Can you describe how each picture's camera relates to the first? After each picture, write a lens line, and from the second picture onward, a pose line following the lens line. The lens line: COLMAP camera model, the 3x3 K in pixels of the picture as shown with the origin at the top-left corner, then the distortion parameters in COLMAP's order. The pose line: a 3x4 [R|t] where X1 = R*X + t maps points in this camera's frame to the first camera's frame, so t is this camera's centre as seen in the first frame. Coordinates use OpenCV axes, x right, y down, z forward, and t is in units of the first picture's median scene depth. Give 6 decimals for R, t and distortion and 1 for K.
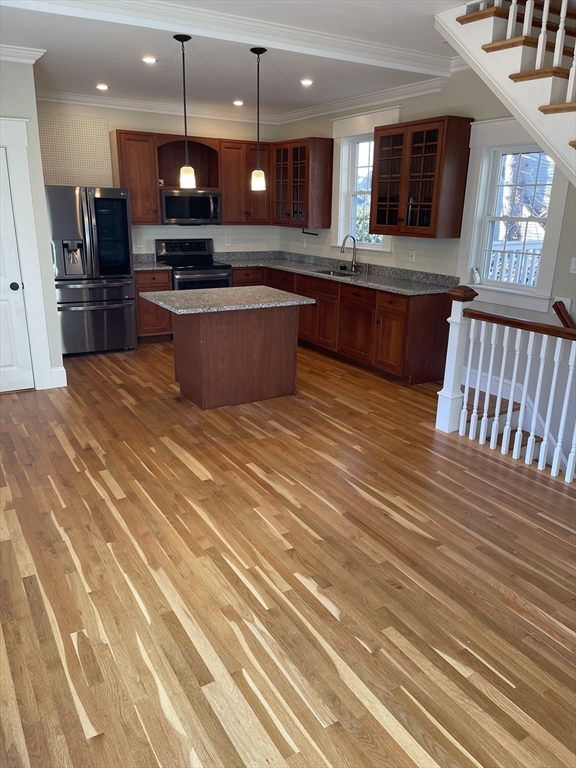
lens RADIAL K [[574.0, 0, 288.0], [0, 574.0, 384.0], [0, 0, 1]] dist [0.055106, -0.087285]
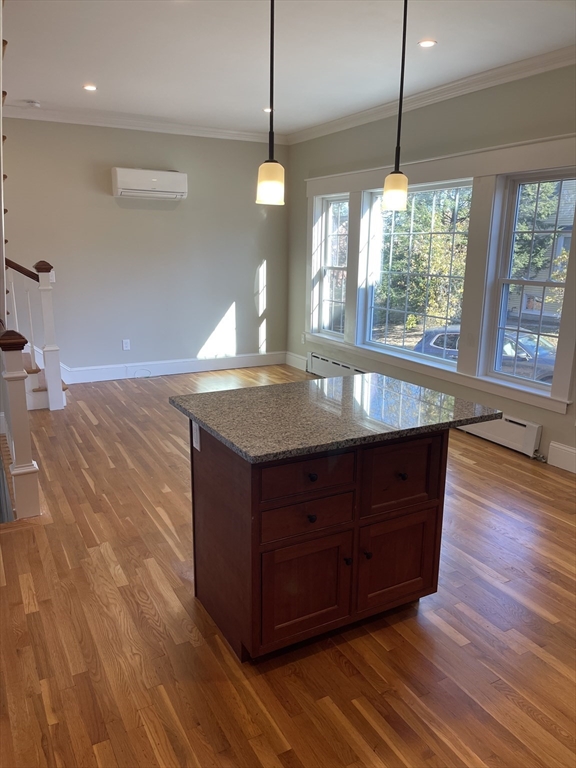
lens RADIAL K [[574.0, 0, 288.0], [0, 574.0, 384.0], [0, 0, 1]] dist [0.055106, -0.087285]
pose [[-0.998691, -0.040045, 0.031815, -0.067379], [-0.018030, 0.857774, 0.513711, -0.352803], [-0.047862, 0.512465, -0.857373, 1.154623]]
